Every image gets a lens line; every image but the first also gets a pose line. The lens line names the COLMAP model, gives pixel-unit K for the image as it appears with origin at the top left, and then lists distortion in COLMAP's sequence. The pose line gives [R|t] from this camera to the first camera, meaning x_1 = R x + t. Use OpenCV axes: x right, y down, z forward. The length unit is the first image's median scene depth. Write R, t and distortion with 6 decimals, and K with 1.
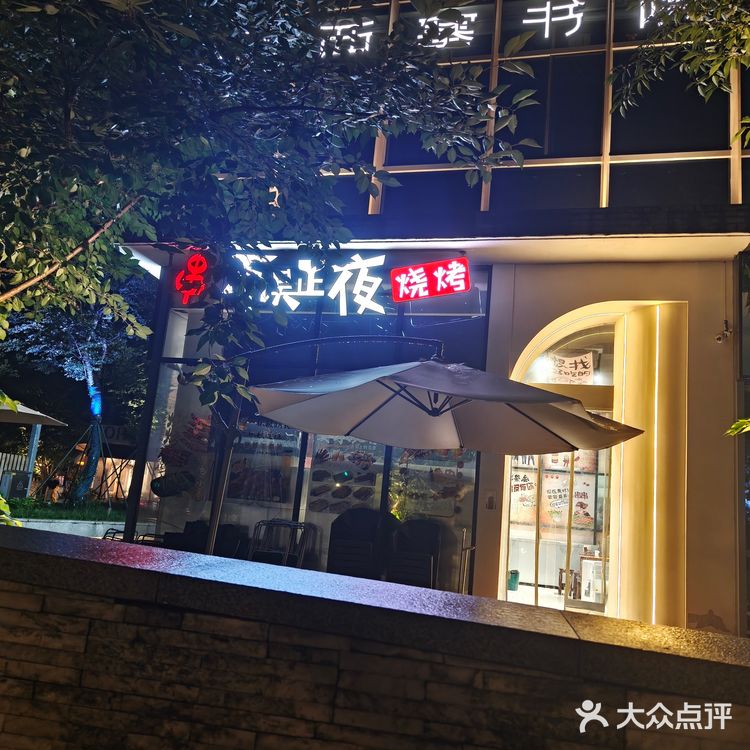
lens RADIAL K [[717.9, 0, 375.2], [0, 717.9, 374.0], [0, 0, 1]] dist [0.009252, 0.000000]
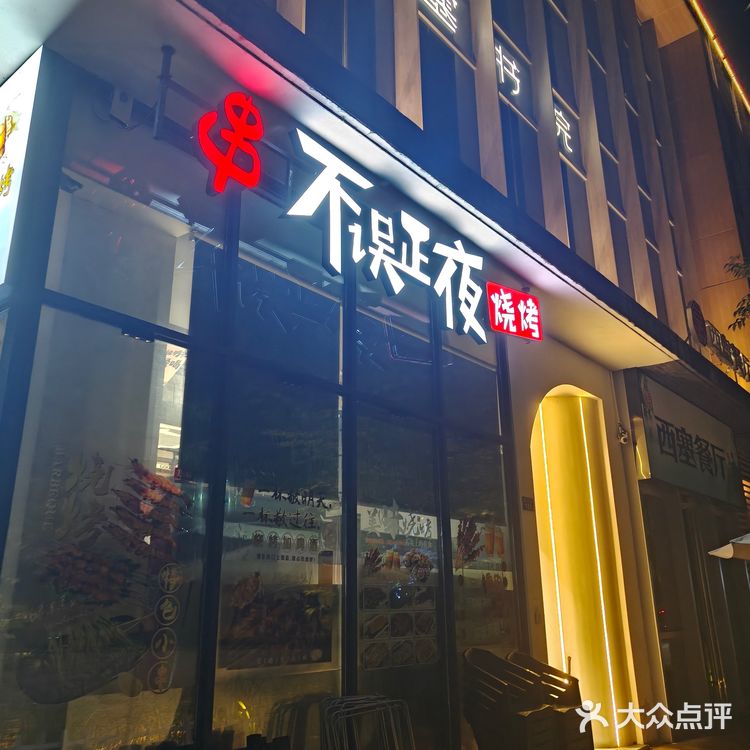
lens RADIAL K [[717.9, 0, 375.4], [0, 717.9, 374.0], [0, 0, 1]] dist [0.009252, 0.000000]
pose [[0.410472, 0.189420, 0.891983, -0.615091], [-0.118790, 0.980959, -0.153650, 0.059731], [-0.904103, -0.042889, 0.425157, 0.795854]]
